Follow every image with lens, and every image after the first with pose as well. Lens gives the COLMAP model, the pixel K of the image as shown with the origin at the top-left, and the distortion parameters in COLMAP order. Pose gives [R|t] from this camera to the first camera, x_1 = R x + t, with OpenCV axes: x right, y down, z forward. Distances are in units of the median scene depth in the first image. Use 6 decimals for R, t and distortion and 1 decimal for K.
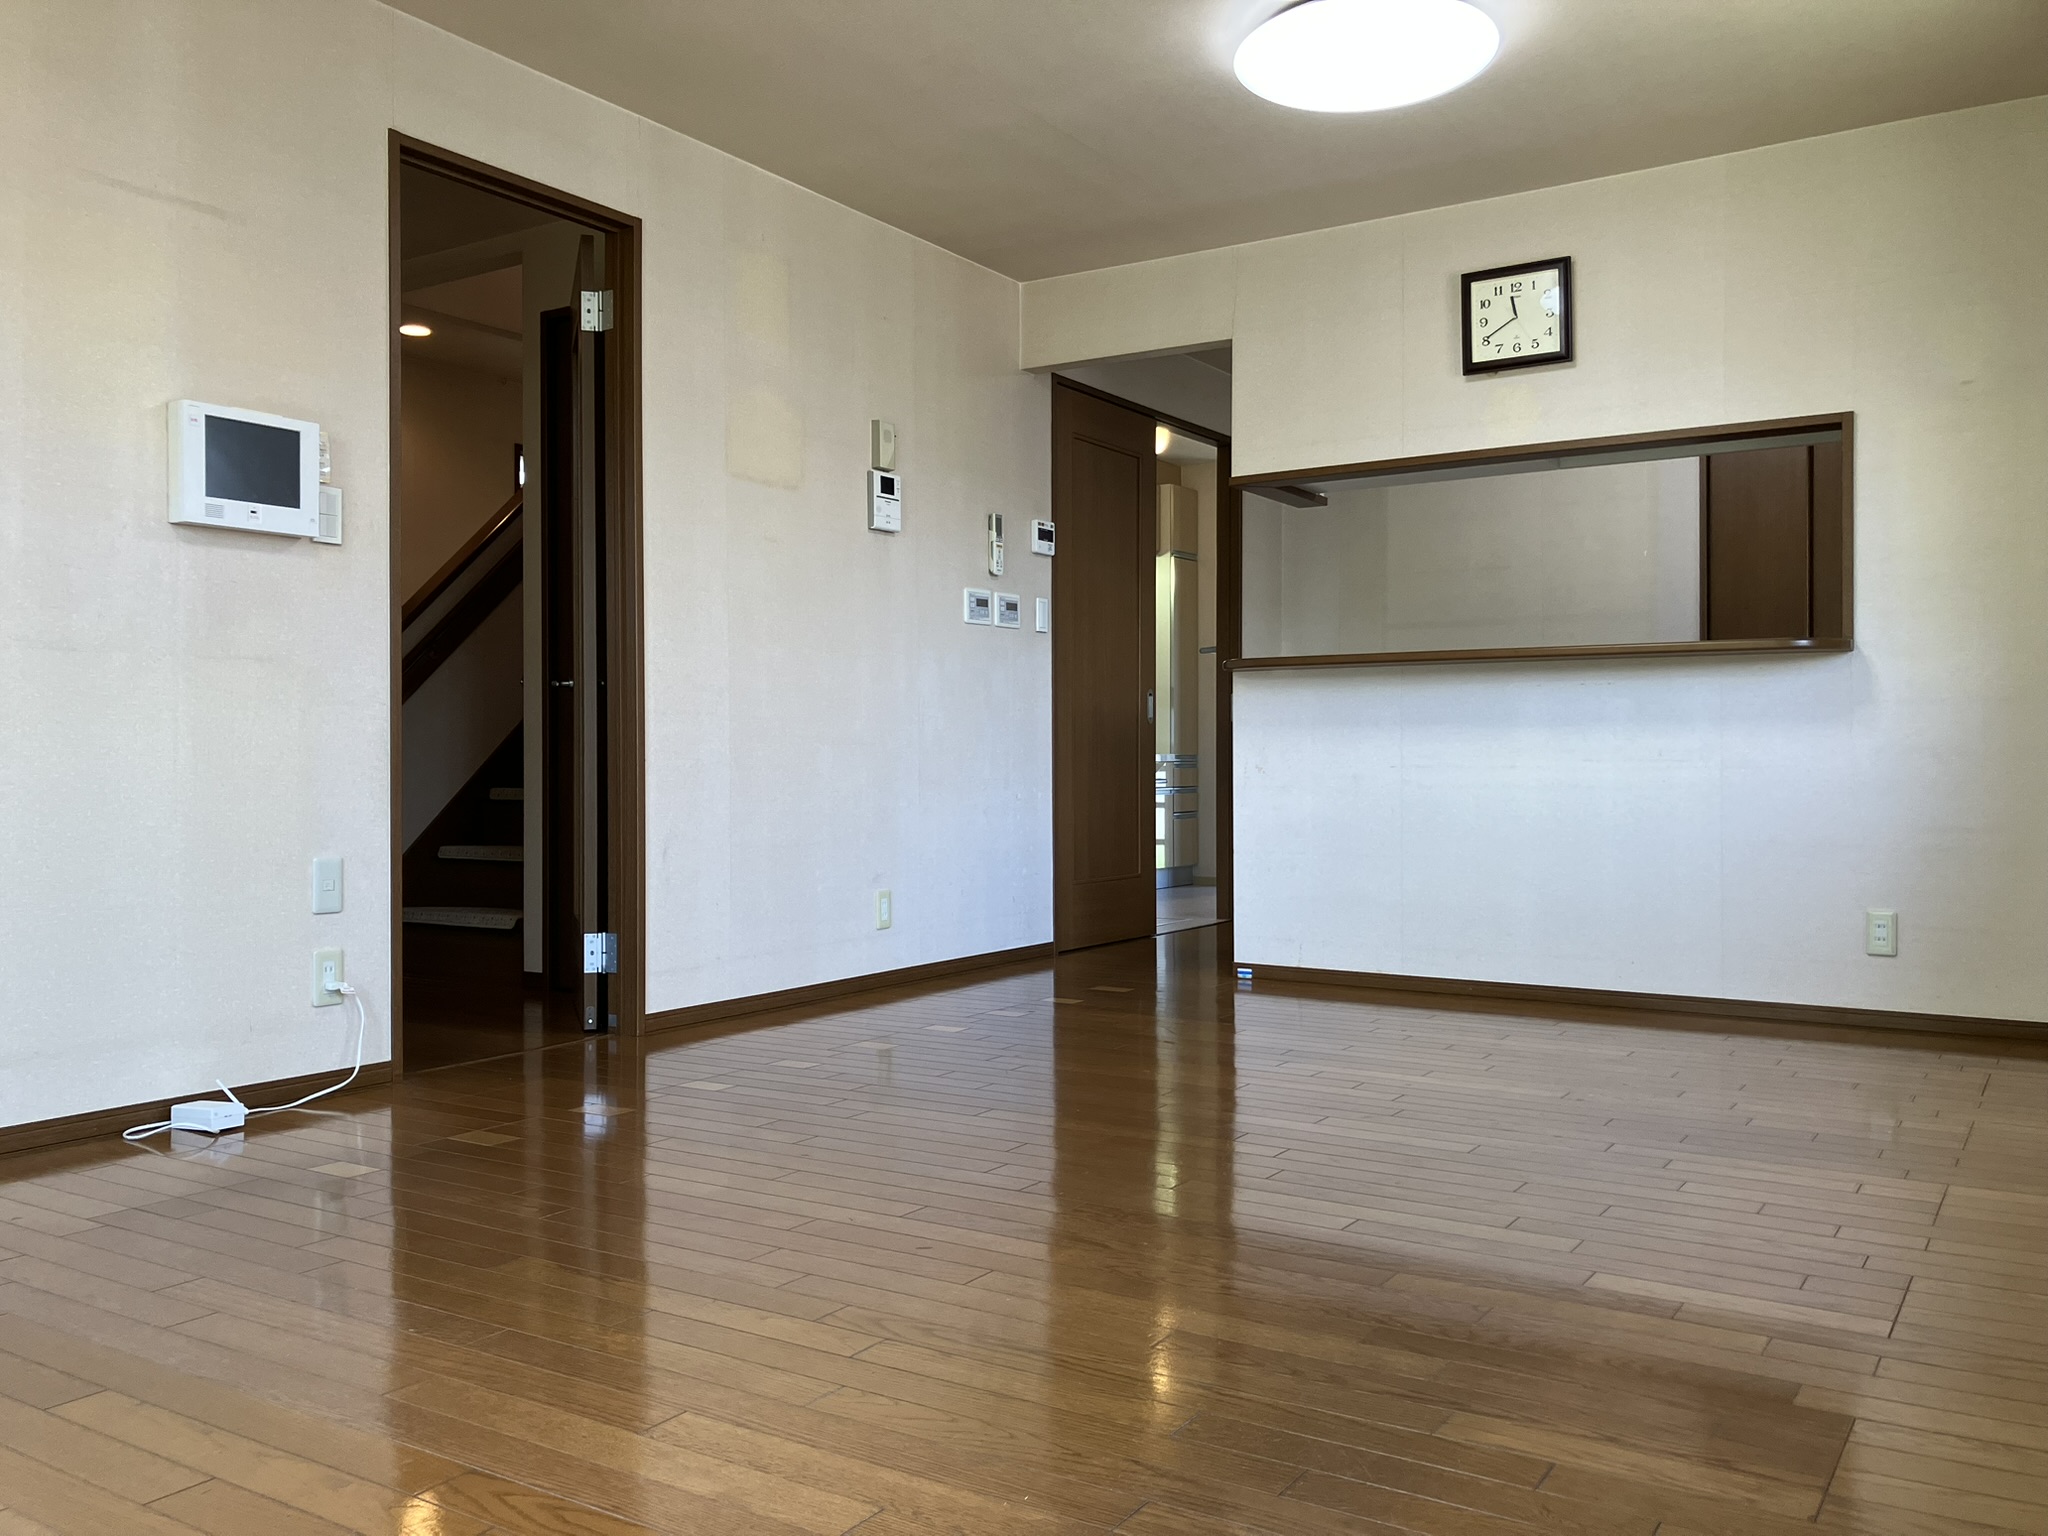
lens RADIAL K [[1689.0, 0, 1011.9], [0, 1689.0, 767.4], [0, 0, 1]] dist [0.009938, -0.029335]
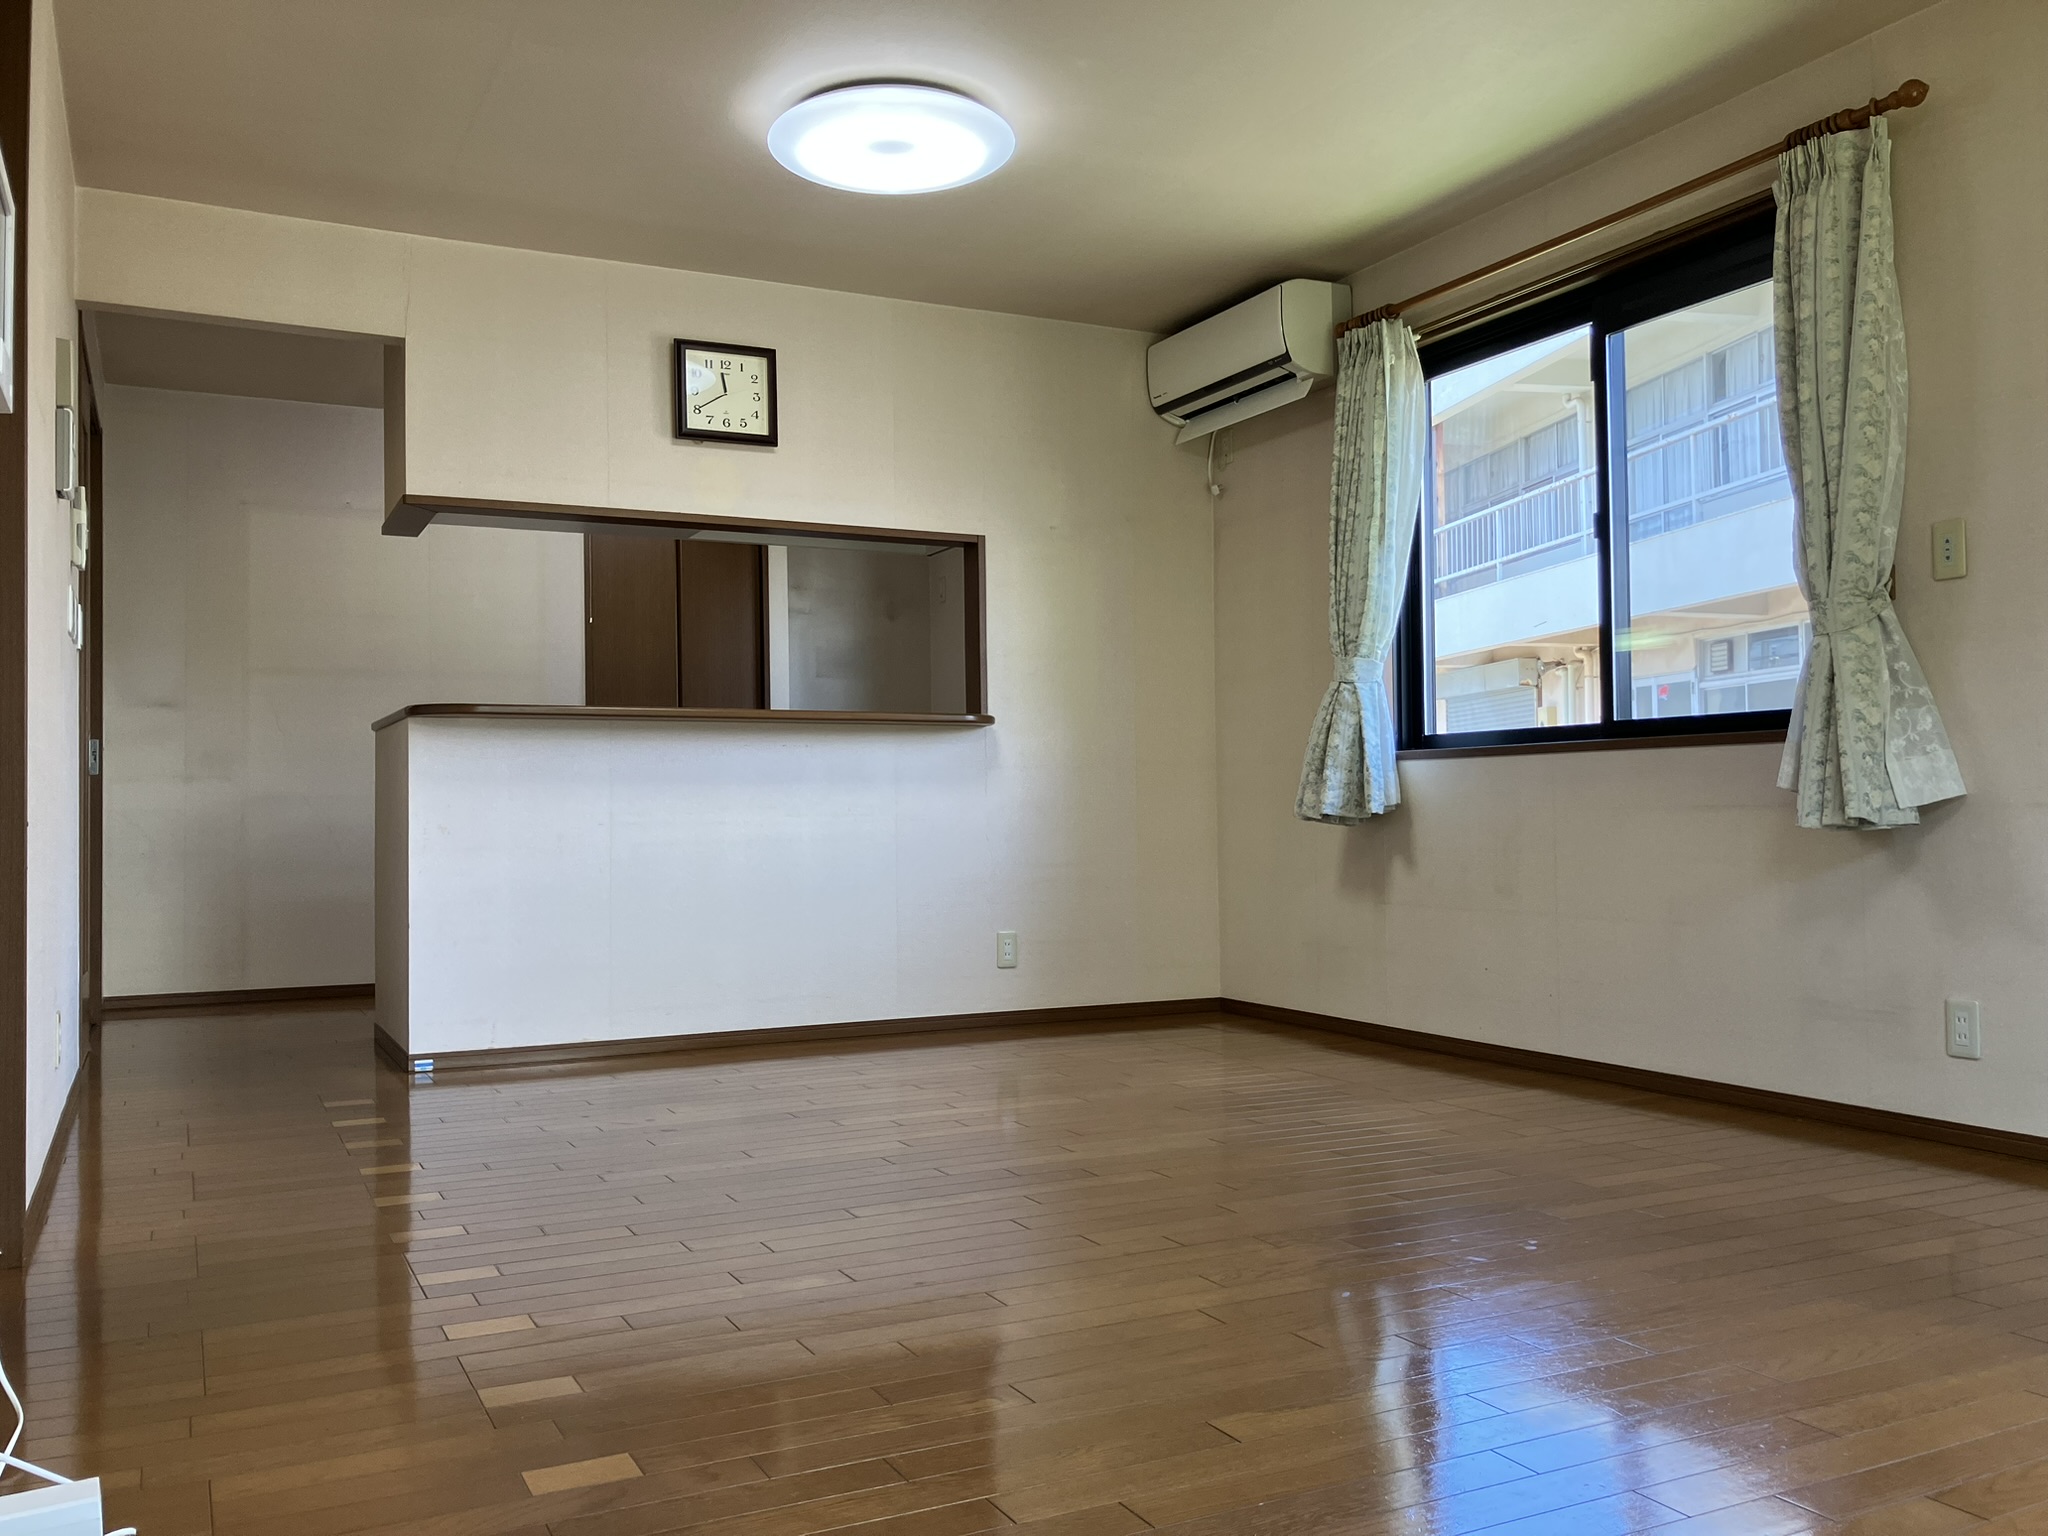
lens RADIAL K [[1689.0, 0, 1008.5], [0, 1689.0, 778.4], [0, 0, 1]] dist [0.009938, -0.029335]
pose [[0.489775, 0.010863, 0.871781, -0.520601], [0.015797, 0.999648, -0.021331, -0.002847], [-0.871706, 0.024219, 0.489431, 0.336866]]
